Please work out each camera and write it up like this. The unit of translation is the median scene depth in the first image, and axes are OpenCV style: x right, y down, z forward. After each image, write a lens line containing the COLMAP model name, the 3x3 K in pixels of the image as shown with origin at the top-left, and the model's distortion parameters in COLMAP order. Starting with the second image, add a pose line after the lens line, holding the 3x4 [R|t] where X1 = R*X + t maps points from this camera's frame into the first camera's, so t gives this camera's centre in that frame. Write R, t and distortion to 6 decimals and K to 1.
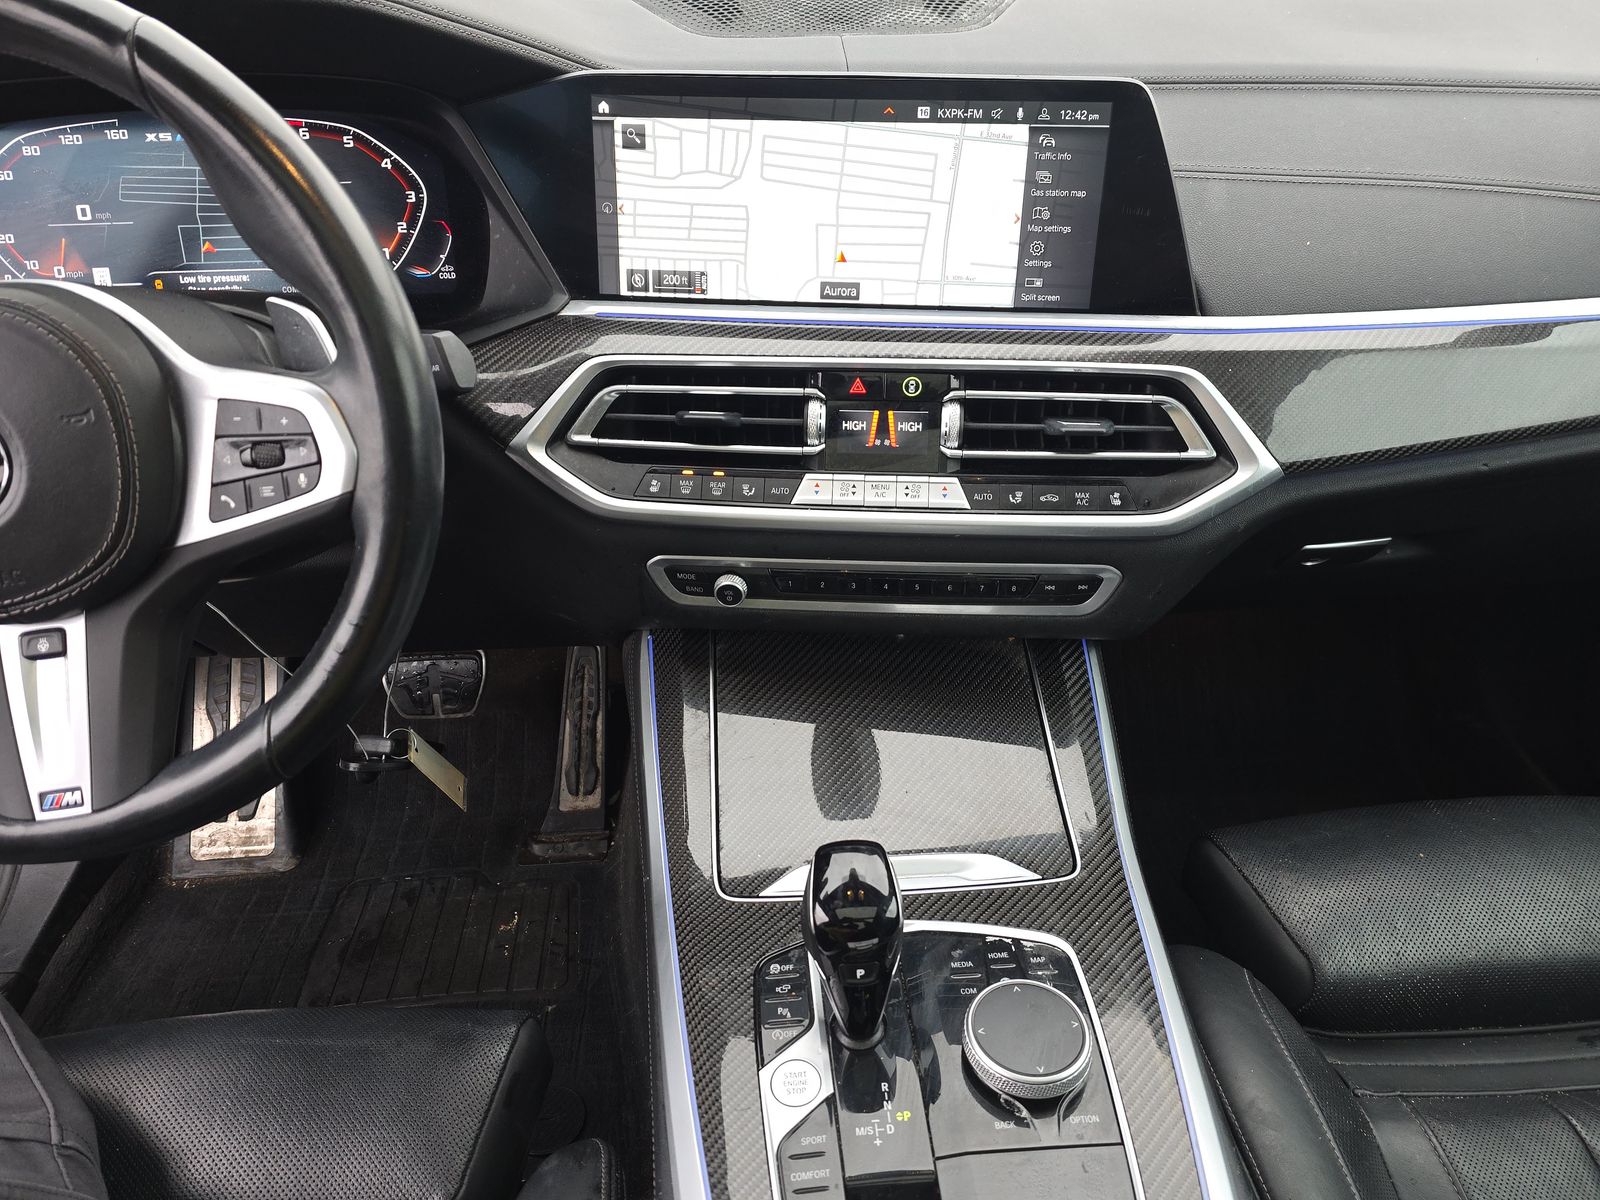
lens RADIAL K [[1066.7, 0, 800.0], [0, 1066.7, 600.0], [0, 0, 1]] dist [-0.000612, -0.019257]
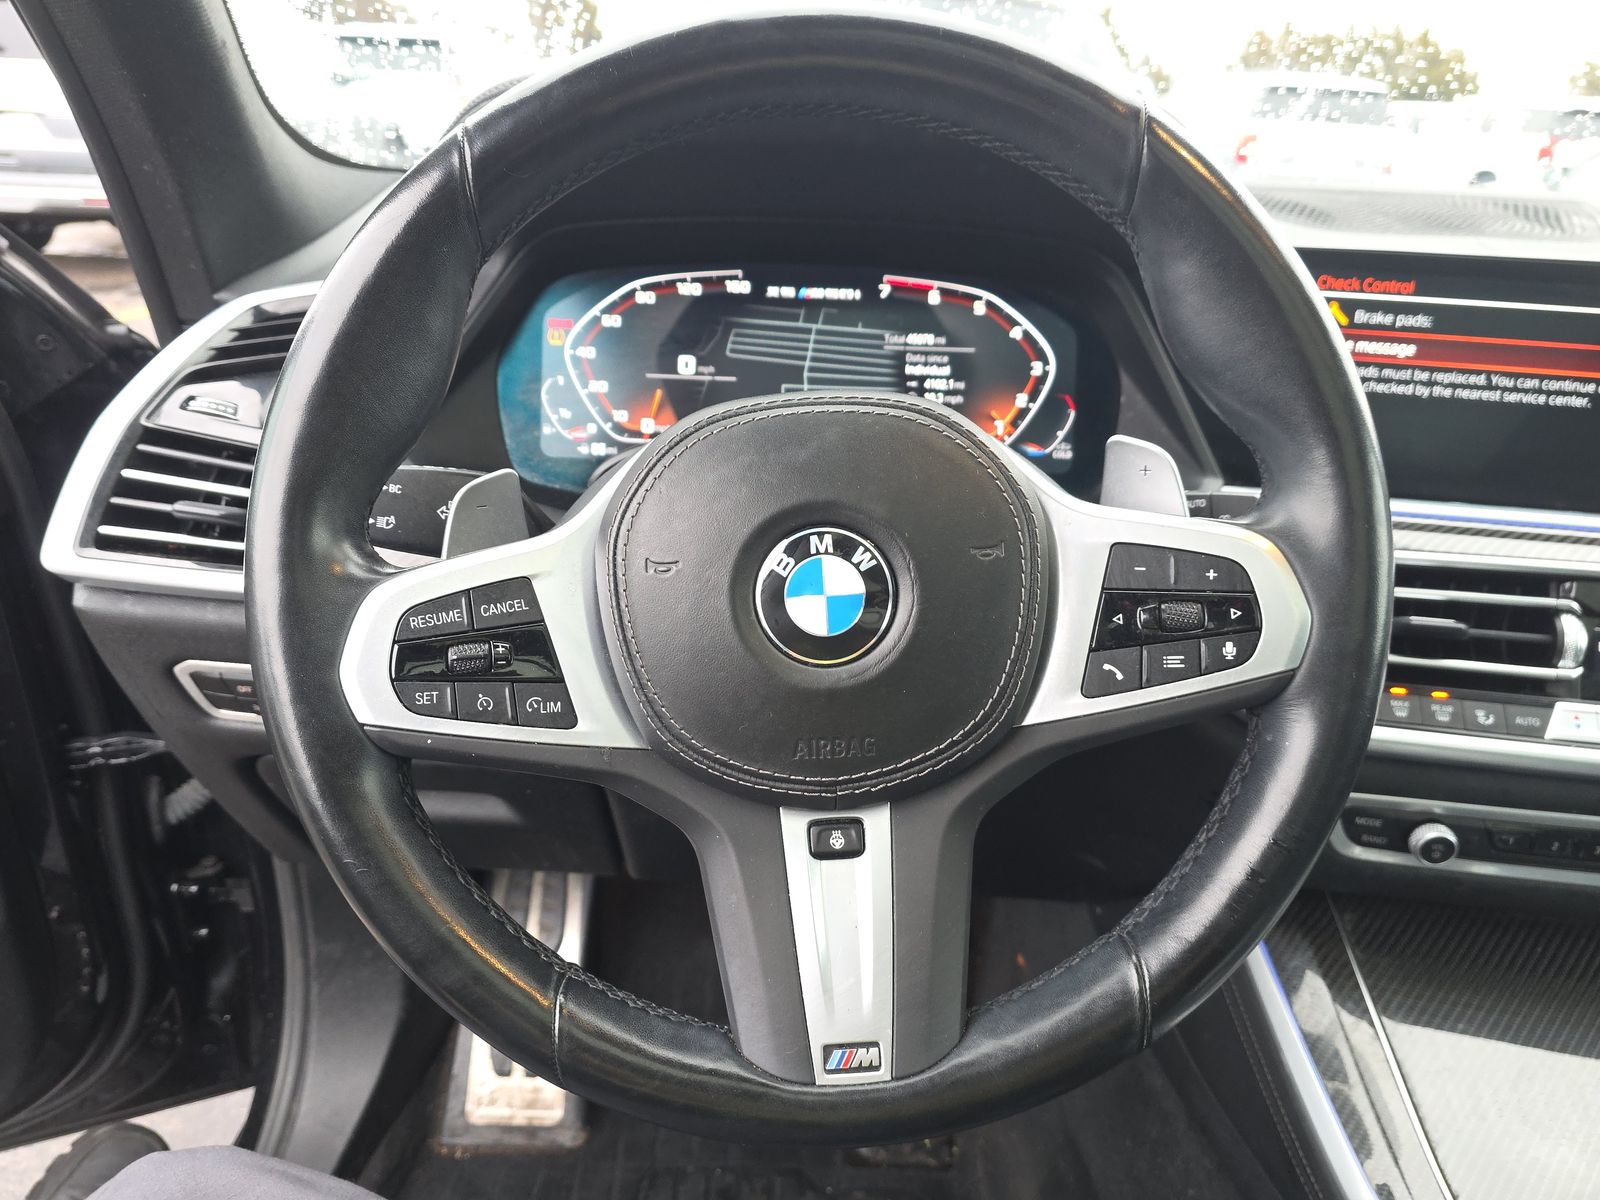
lens RADIAL K [[1096.4, 0, 800.0], [0, 1096.4, 600.0], [0, 0, 1]] dist [0.086697, -0.148219]
pose [[0.994606, 0.061675, -0.083393, -0.483429], [-0.079209, 0.970719, -0.226785, 0.040446], [0.066964, 0.232167, 0.970368, 0.127082]]
